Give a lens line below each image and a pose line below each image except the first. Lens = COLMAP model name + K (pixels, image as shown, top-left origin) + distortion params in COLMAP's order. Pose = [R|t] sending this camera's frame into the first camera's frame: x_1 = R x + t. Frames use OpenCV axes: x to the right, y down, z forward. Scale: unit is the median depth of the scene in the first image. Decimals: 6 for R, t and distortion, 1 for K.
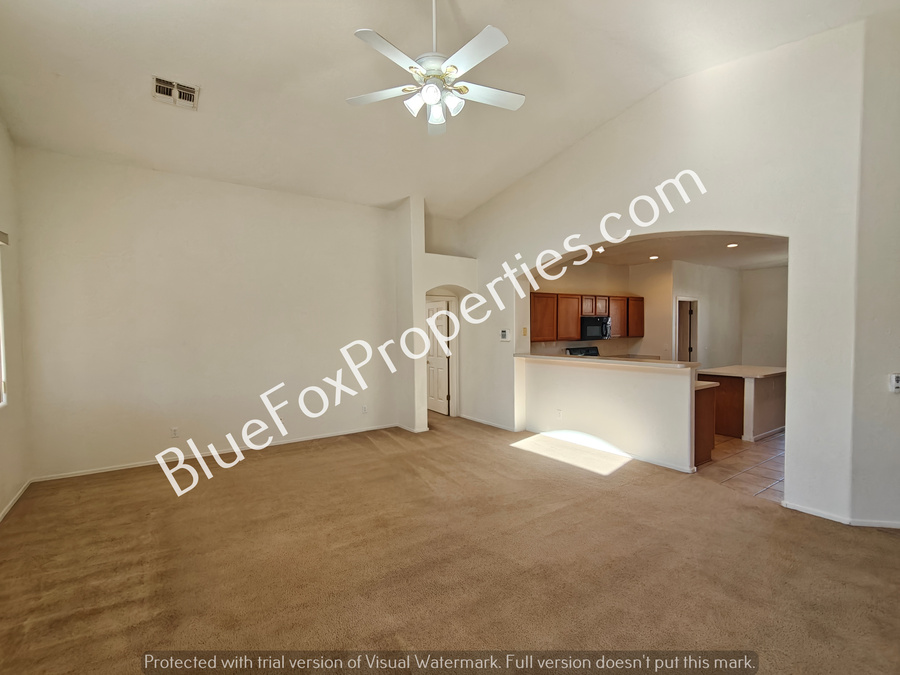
lens RADIAL K [[431.1, 0, 449.7], [0, 431.1, 340.5], [0, 0, 1]] dist [0.000765, 0.000853]
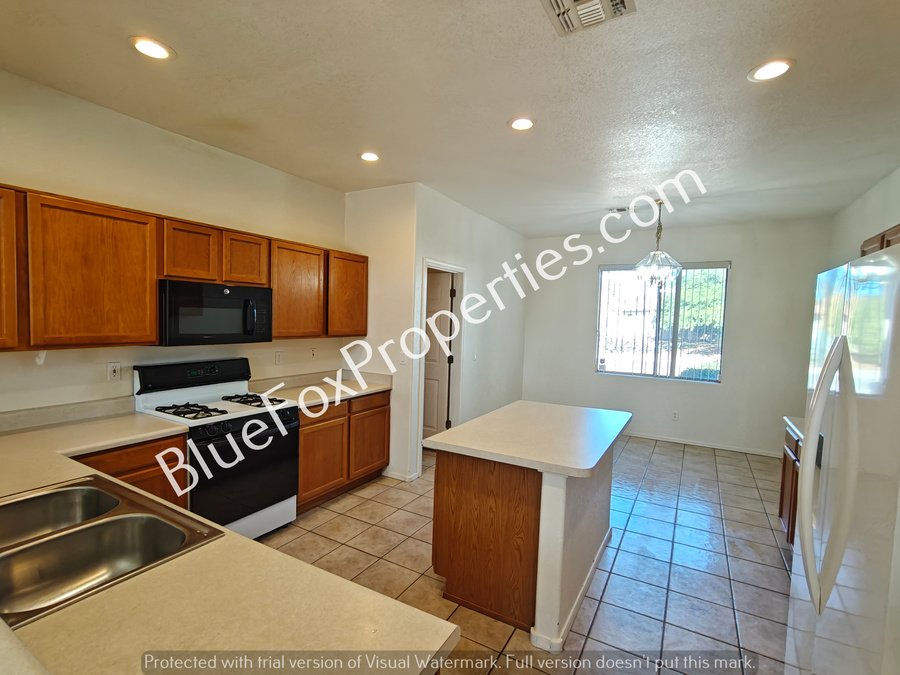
lens RADIAL K [[431.1, 0, 451.7], [0, 431.1, 338.5], [0, 0, 1]] dist [0.000765, 0.000853]
pose [[0.903643, 0.014067, 0.428055, 0.350865], [-0.025034, 0.999486, 0.020002, -0.018809], [-0.427554, -0.028791, 0.903531, 0.540788]]
